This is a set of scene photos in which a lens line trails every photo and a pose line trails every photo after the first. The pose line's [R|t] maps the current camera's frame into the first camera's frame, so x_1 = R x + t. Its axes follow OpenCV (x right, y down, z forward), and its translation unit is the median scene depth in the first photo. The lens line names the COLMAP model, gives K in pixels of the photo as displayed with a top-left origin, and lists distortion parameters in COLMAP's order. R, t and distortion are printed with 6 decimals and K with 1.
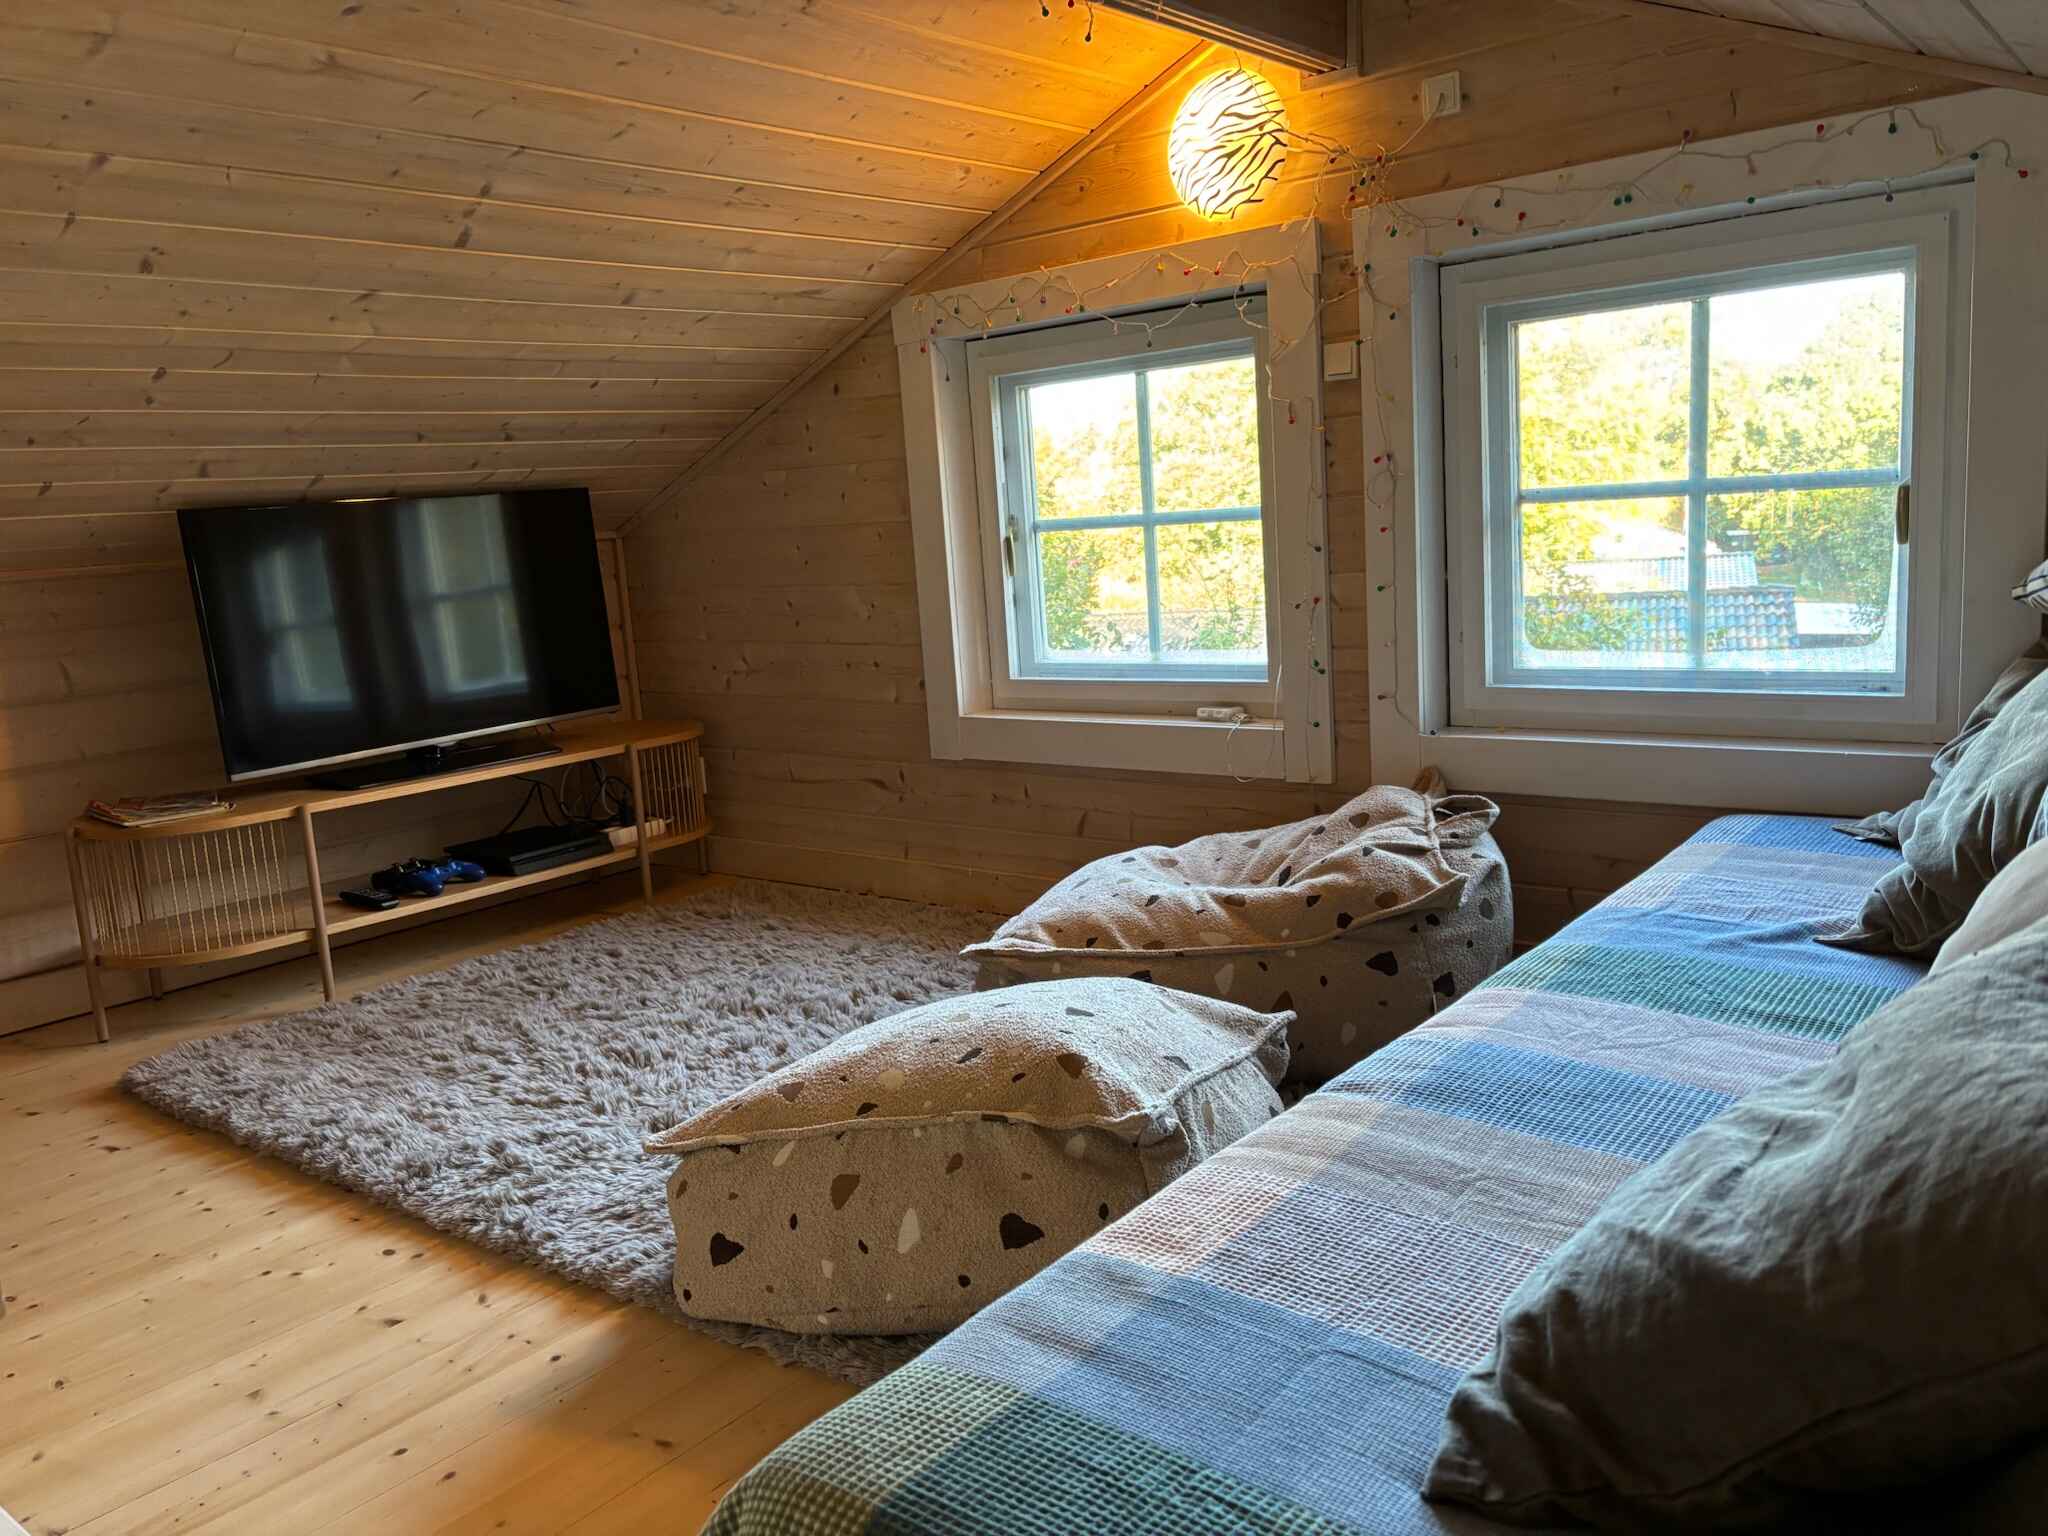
lens RADIAL K [[1544.6, 0, 1030.1], [0, 1544.6, 770.9], [0, 0, 1]] dist [0.015493, -0.032063]
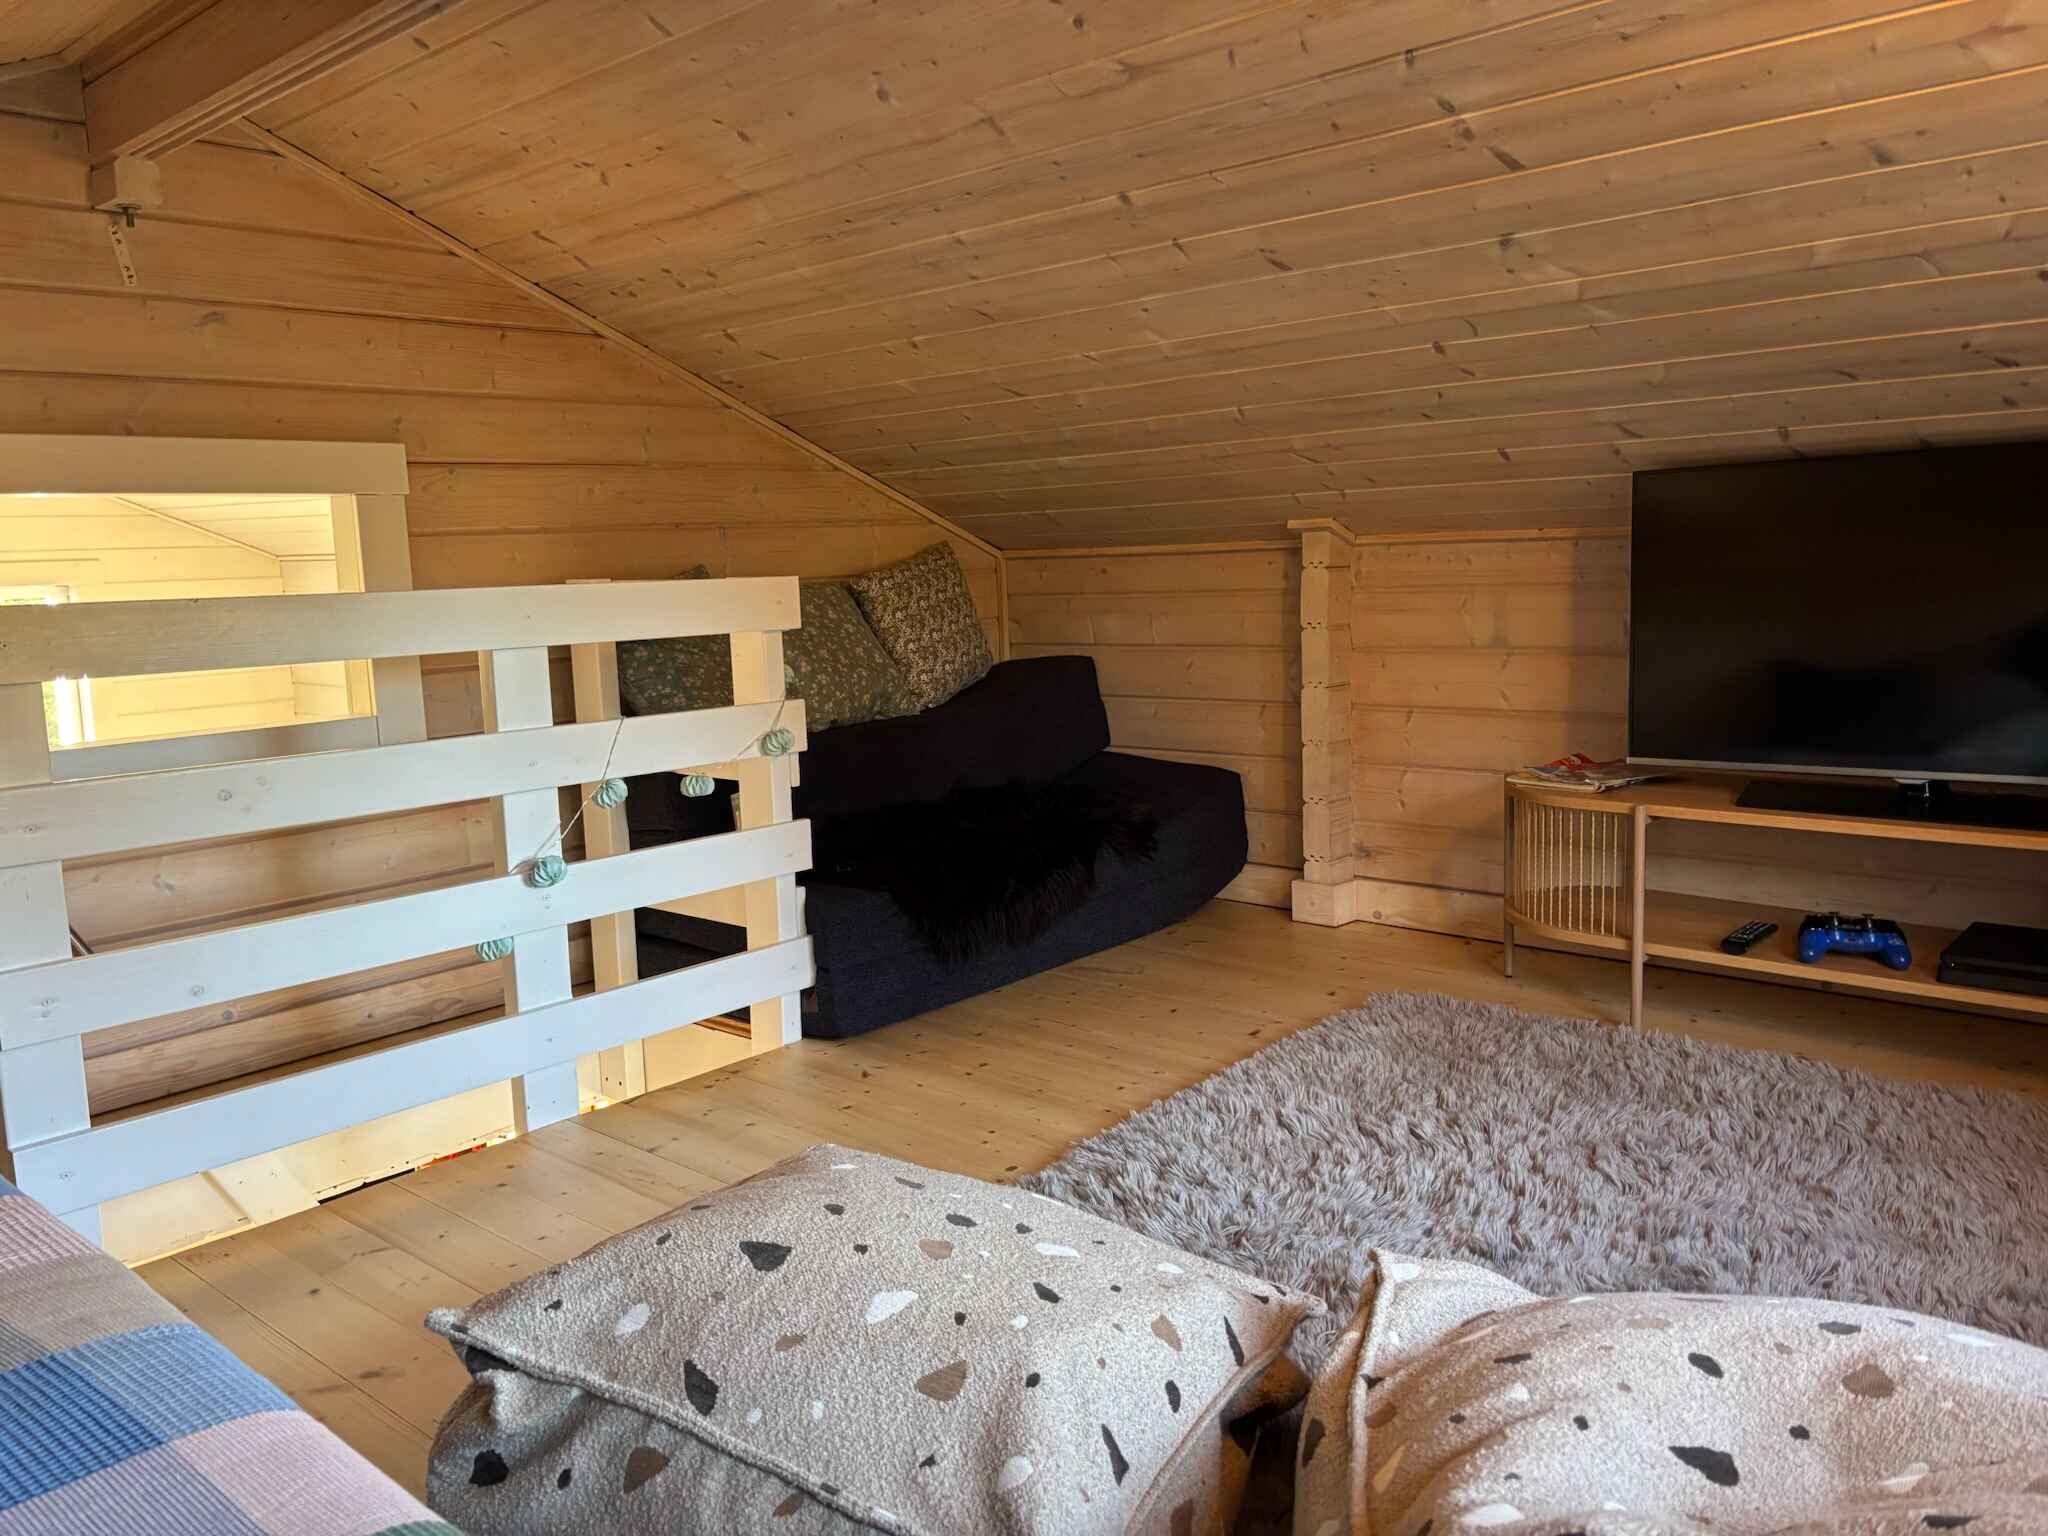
lens RADIAL K [[1544.6, 0, 1033.0], [0, 1544.6, 767.2], [0, 0, 1]] dist [0.015493, -0.032063]
pose [[-0.045596, 0.202869, -0.978144, 0.418877], [-0.127416, 0.969984, 0.207116, -0.141348], [0.990801, 0.134075, -0.018379, 0.672383]]
